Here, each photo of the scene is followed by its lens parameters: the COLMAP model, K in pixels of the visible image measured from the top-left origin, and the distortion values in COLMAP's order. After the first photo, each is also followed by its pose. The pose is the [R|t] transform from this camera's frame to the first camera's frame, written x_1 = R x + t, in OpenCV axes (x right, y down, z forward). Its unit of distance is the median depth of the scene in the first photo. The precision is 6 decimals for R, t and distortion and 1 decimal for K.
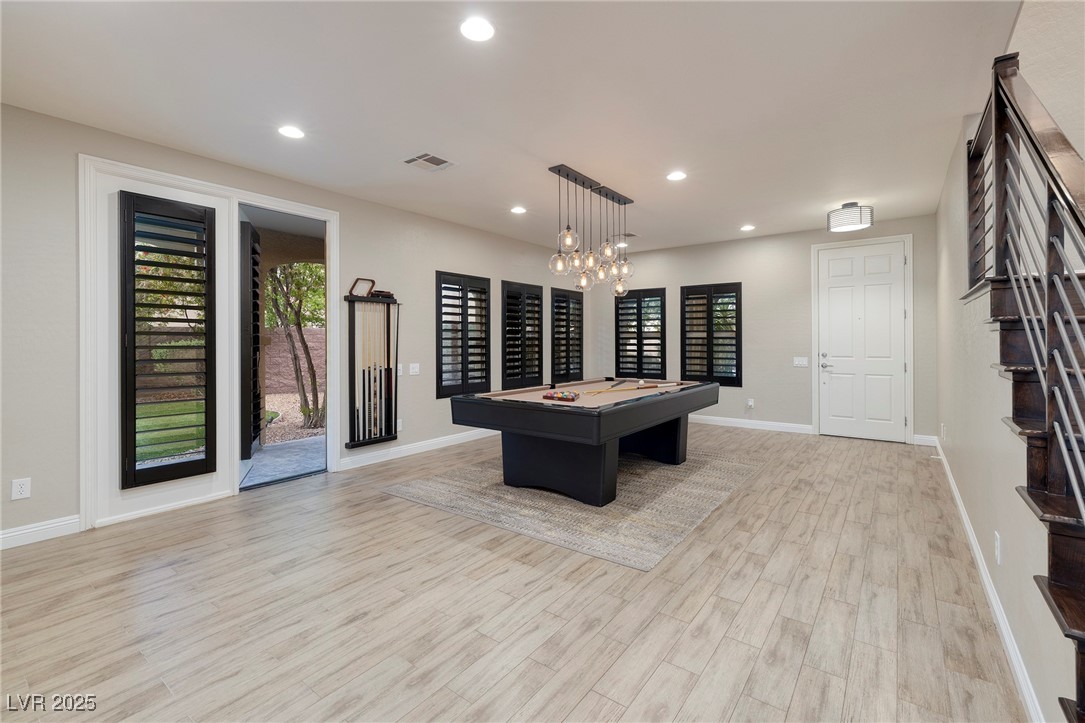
lens RADIAL K [[464.1, 0, 542.1], [0, 464.1, 342.9], [0, 0, 1]] dist [0.000064, -0.000126]
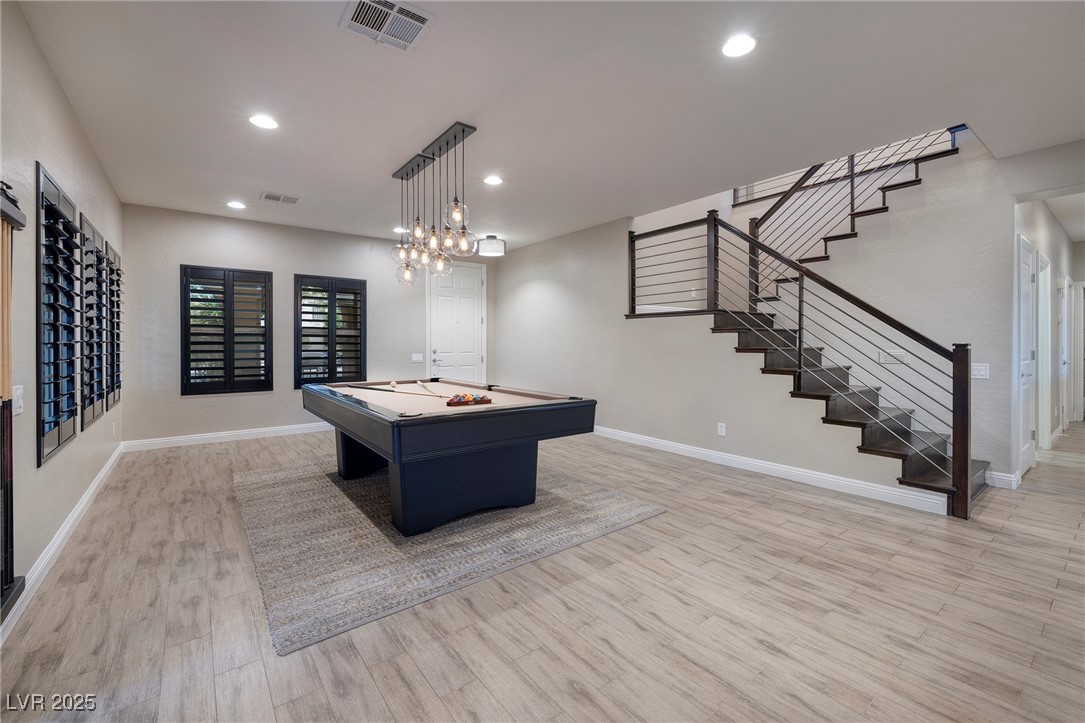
lens RADIAL K [[464.1, 0, 542.1], [0, 464.1, 342.9], [0, 0, 1]] dist [0.000064, -0.000126]
pose [[0.265413, 0.004374, 0.964125, -0.958243], [0.001563, 0.999986, -0.004967, 0.021043], [-0.964133, 0.002825, 0.265403, 0.838410]]
